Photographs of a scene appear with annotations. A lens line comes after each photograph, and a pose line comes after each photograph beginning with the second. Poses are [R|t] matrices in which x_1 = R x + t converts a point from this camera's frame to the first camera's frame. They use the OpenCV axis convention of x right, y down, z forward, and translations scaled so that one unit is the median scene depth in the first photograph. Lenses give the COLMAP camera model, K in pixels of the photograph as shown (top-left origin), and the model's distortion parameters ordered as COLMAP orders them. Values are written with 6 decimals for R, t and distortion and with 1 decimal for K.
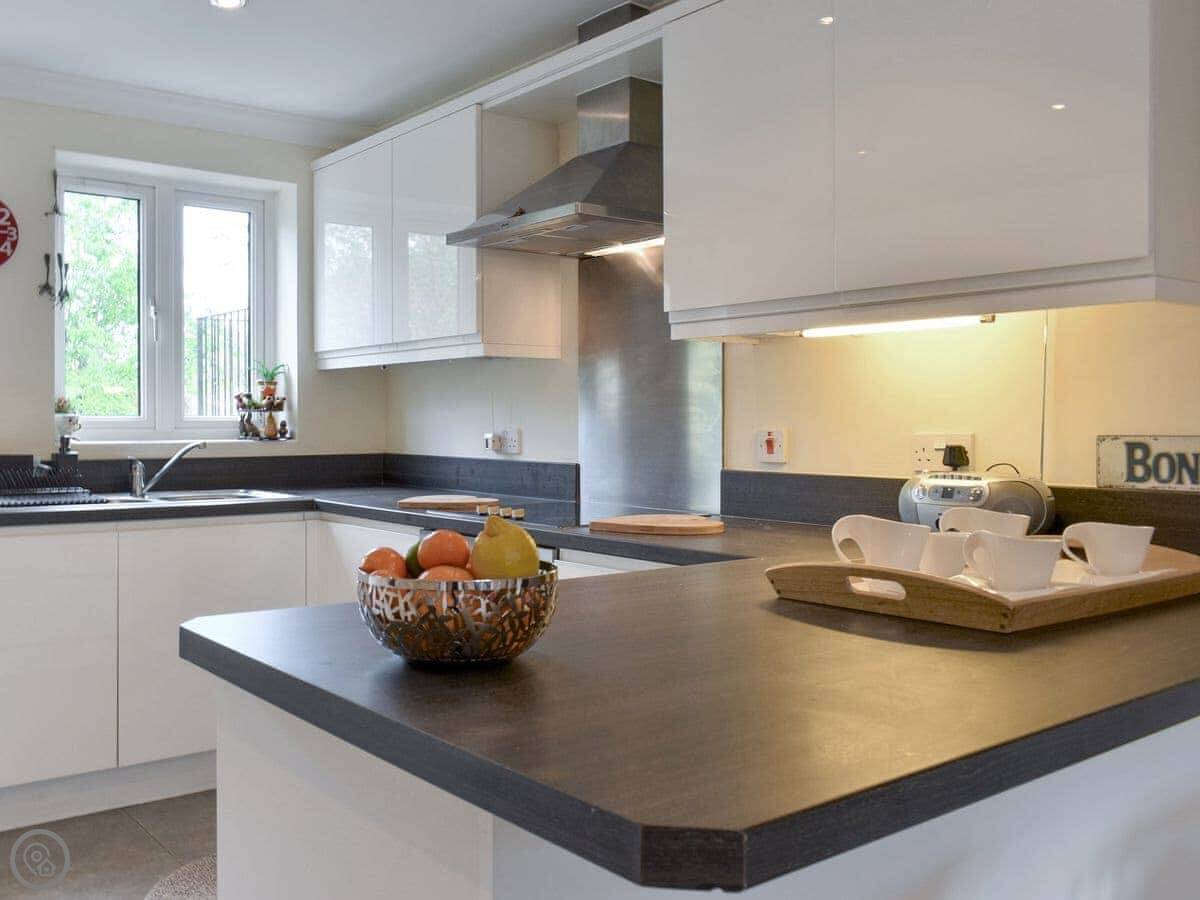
lens RADIAL K [[1056.6, 0, 598.6], [0, 1056.6, 397.7], [0, 0, 1]] dist [-0.015033, -0.006021]
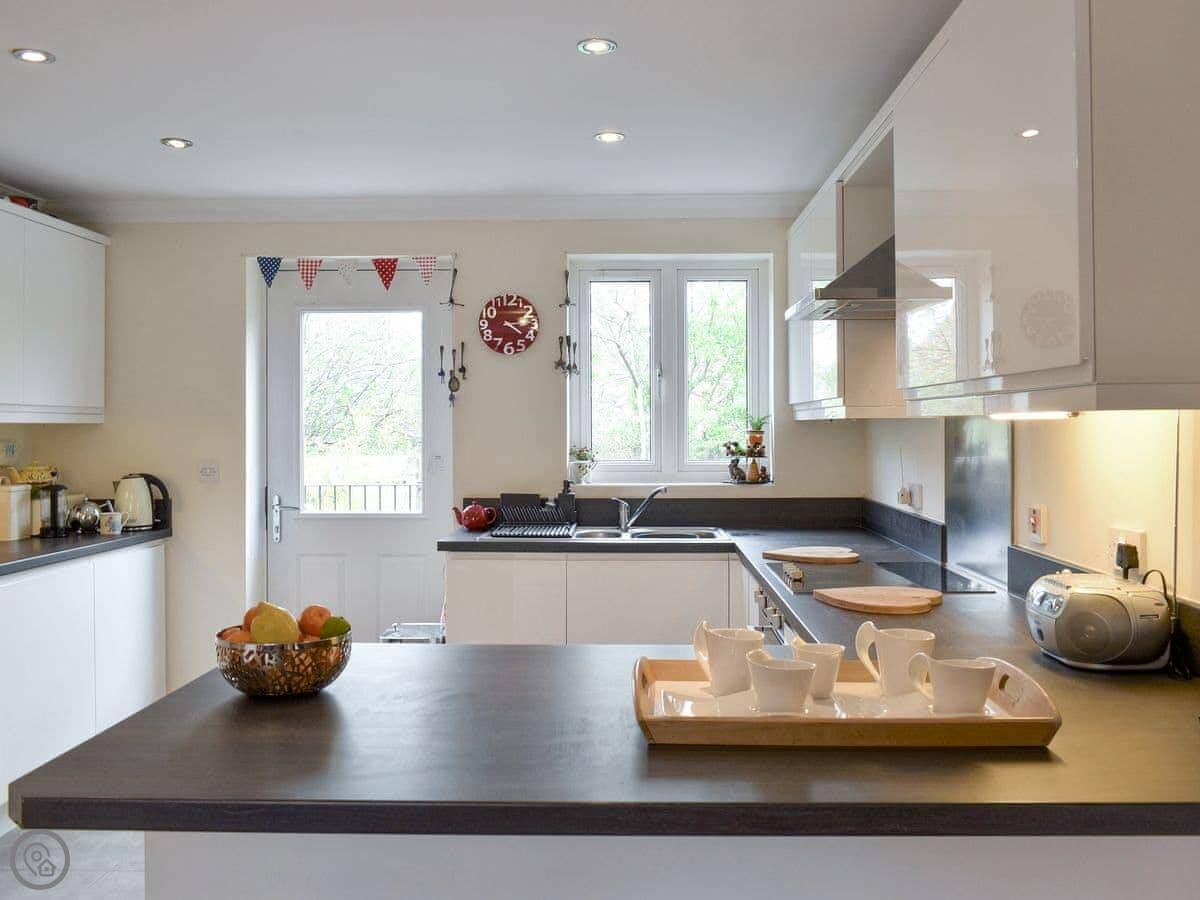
lens RADIAL K [[1063.4, 0, 616.6], [0, 1063.4, 410.9], [0, 0, 1]] dist [-0.017177, -0.003300]
pose [[0.789606, -0.010629, -0.613522, 0.313746], [0.009913, 0.999940, -0.004566, -0.038796], [0.613534, -0.002477, 0.789664, 0.017731]]
